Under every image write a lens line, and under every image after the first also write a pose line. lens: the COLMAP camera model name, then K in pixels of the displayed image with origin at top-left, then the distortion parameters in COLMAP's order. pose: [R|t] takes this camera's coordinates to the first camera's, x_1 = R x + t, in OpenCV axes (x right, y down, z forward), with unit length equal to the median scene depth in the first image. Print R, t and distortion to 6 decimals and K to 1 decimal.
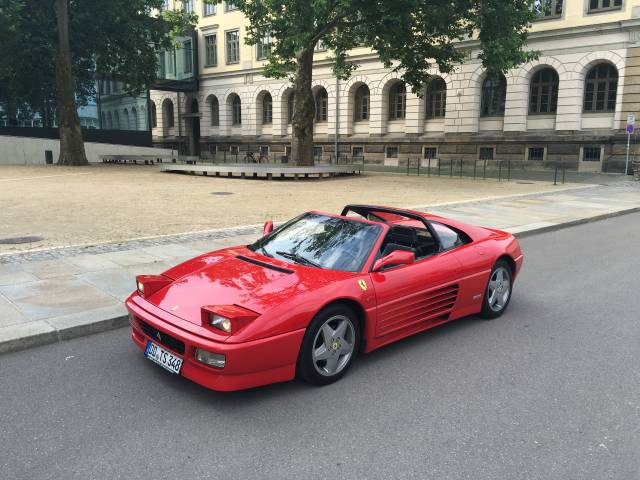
lens RADIAL K [[543.7, 0, 317.8], [0, 543.7, 237.0], [0, 0, 1]] dist [0.079694, -0.105080]
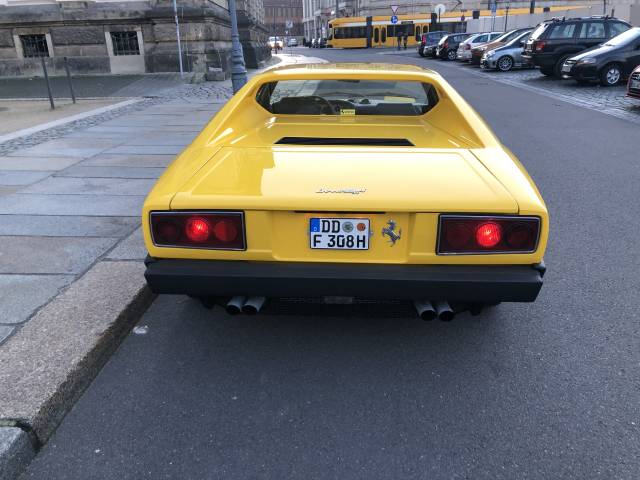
lens RADIAL K [[543.7, 0, 317.8], [0, 543.7, 237.0], [0, 0, 1]] dist [0.079694, -0.105080]
pose [[0.730476, -0.258124, 0.632279, 0.200116], [0.148498, 0.963703, 0.221865, -0.043727], [-0.666598, -0.068175, 0.742293, 0.368926]]
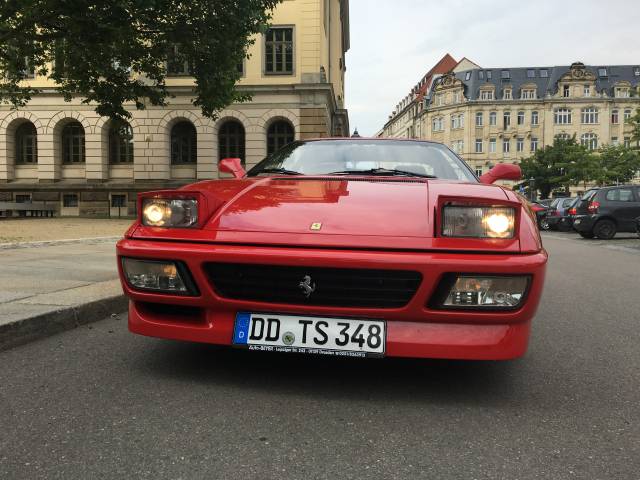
lens RADIAL K [[543.7, 0, 317.8], [0, 543.7, 237.0], [0, 0, 1]] dist [0.079694, -0.105080]
pose [[0.806867, -0.028326, 0.590054, -0.078696], [0.100975, 0.990763, -0.090517, 0.026619], [-0.582040, 0.132616, 0.802274, 0.092116]]
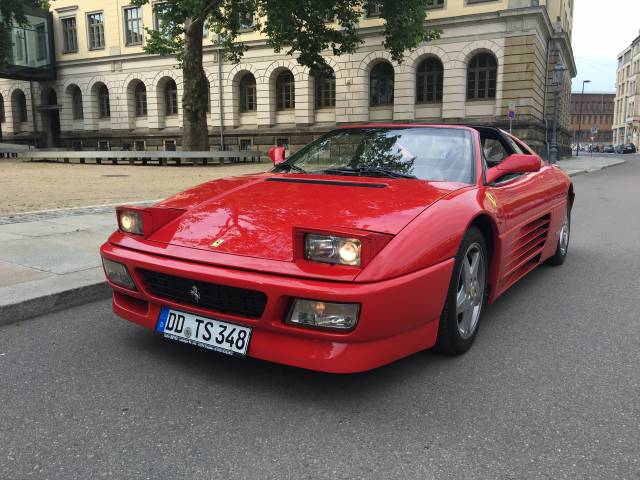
lens RADIAL K [[543.7, 0, 317.8], [0, 543.7, 237.0], [0, 0, 1]] dist [0.079694, -0.105080]
pose [[0.971400, -0.050159, 0.232092, -0.042734], [0.052411, 0.998619, -0.003539, 0.019250], [-0.231594, 0.015602, 0.972687, 0.062529]]
